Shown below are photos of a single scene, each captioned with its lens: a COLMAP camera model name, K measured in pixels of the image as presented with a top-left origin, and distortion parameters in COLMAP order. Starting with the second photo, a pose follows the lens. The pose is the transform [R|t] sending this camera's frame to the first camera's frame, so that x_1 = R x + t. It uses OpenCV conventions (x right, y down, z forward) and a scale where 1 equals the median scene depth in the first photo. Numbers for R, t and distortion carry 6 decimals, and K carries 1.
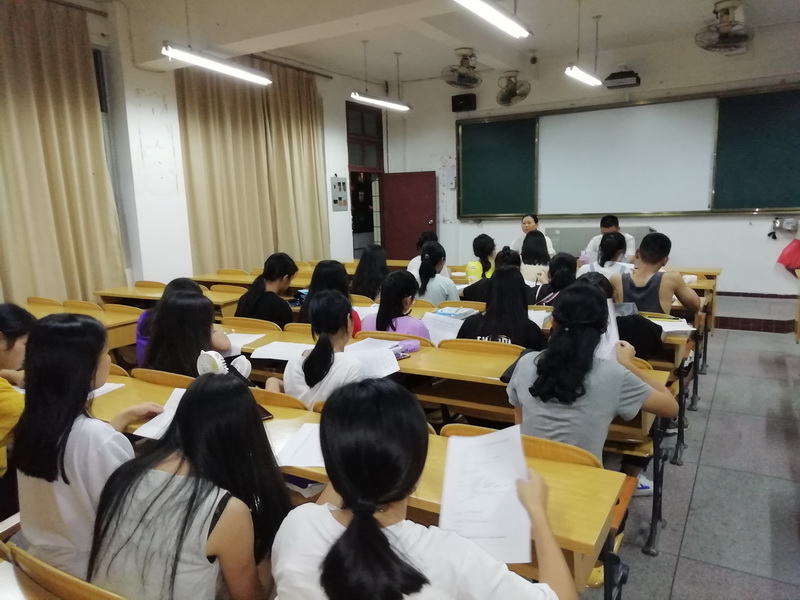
lens RADIAL K [[601.7, 0, 400.0], [0, 601.7, 300.0], [0, 0, 1]] dist [0.000815, -0.001256]
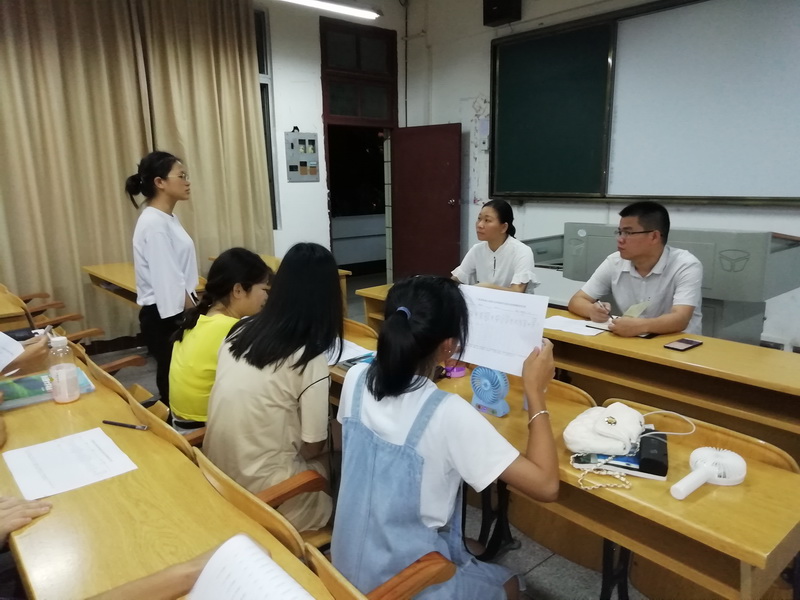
lens RADIAL K [[601.7, 0, 400.0], [0, 601.7, 300.0], [0, 0, 1]] dist [0.000815, -0.001256]
pose [[0.942970, 0.085866, -0.321614, 0.231570], [-0.069776, 0.995681, 0.061248, -0.062910], [0.325484, -0.035314, 0.944888, 0.378496]]
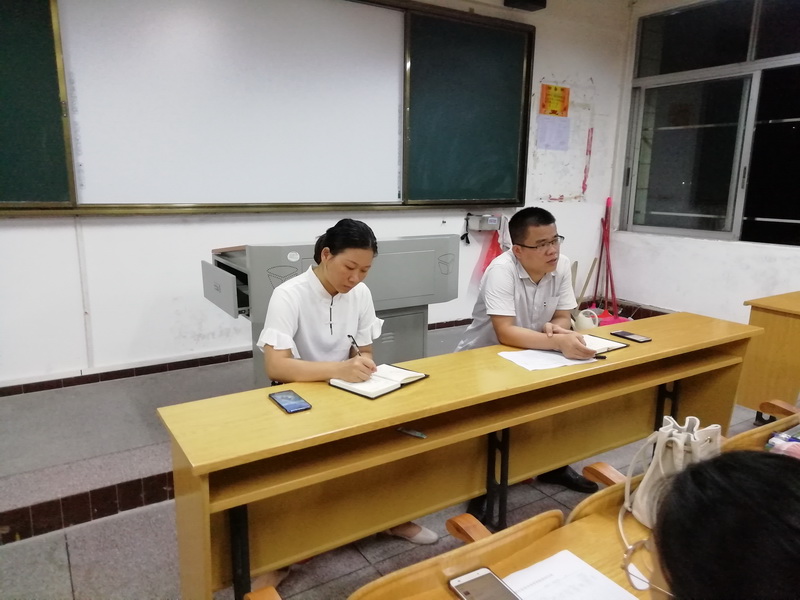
lens RADIAL K [[601.7, 0, 400.0], [0, 601.7, 300.0], [0, 0, 1]] dist [0.000815, -0.001256]
pose [[0.451049, -0.124965, 0.883707, -0.050751], [0.116908, 0.989890, 0.080310, -0.088809], [-0.884809, 0.067089, 0.461099, 0.649899]]
